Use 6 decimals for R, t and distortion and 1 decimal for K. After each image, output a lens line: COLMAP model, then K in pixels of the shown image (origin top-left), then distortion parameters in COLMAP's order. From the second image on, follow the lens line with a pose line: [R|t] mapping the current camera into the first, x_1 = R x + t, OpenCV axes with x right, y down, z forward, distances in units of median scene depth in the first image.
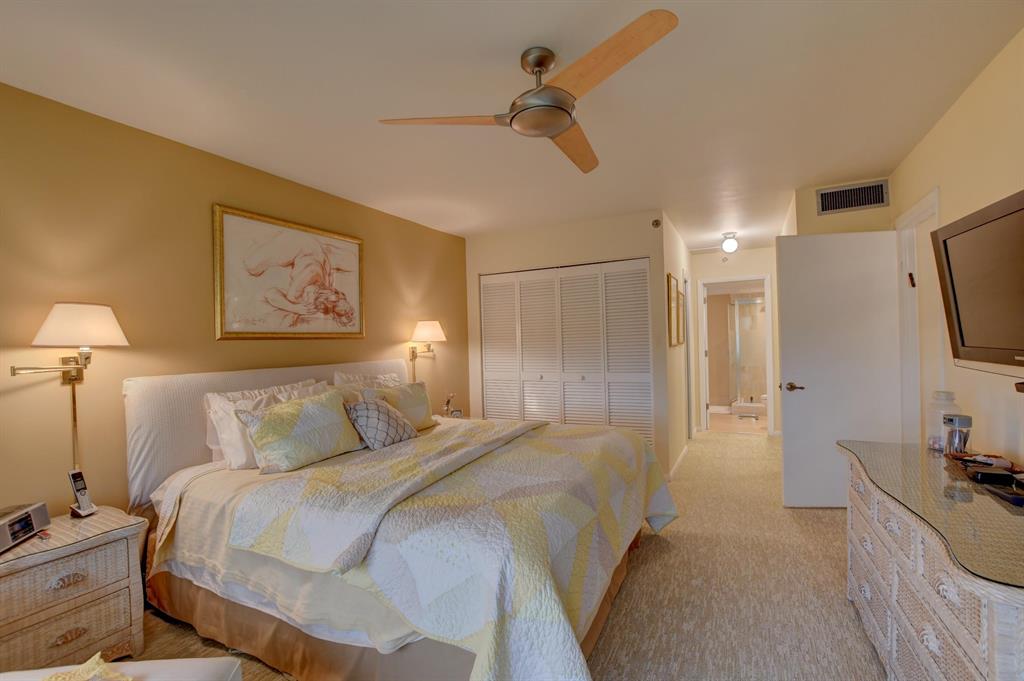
lens RADIAL K [[449.8, 0, 508.8], [0, 449.8, 342.9], [0, 0, 1]] dist [-0.032114, 0.003713]
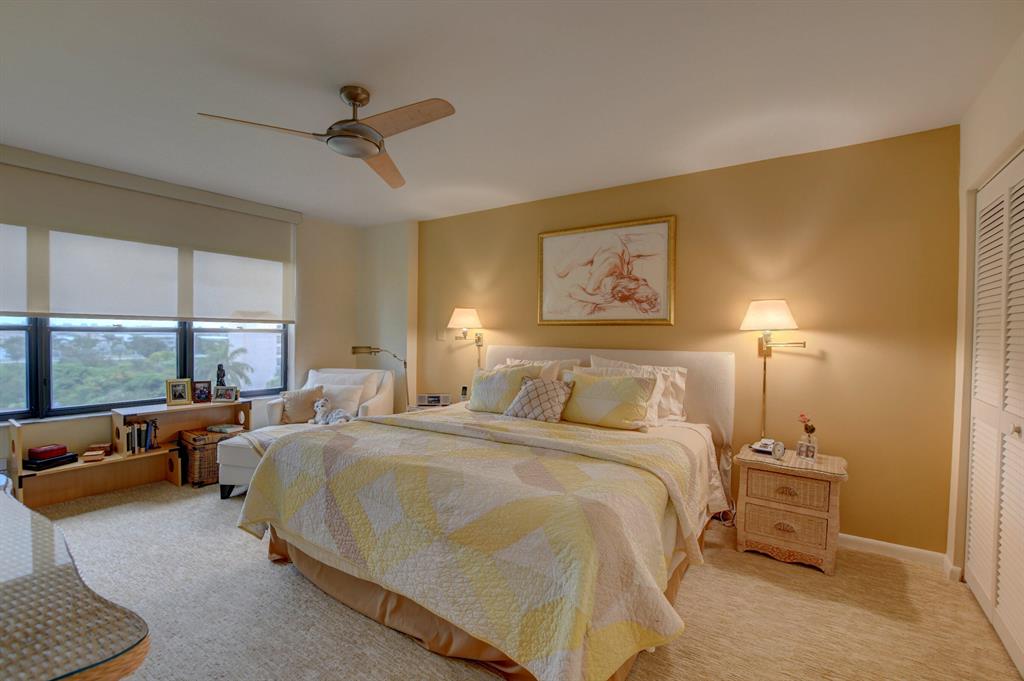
lens RADIAL K [[449.8, 0, 508.8], [0, 449.8, 342.9], [0, 0, 1]] dist [-0.032114, 0.003713]
pose [[-0.130114, 0.058149, -0.989792, 0.682470], [-0.004399, 0.998235, 0.059223, -0.029127], [0.991489, 0.012060, -0.129629, 0.871659]]
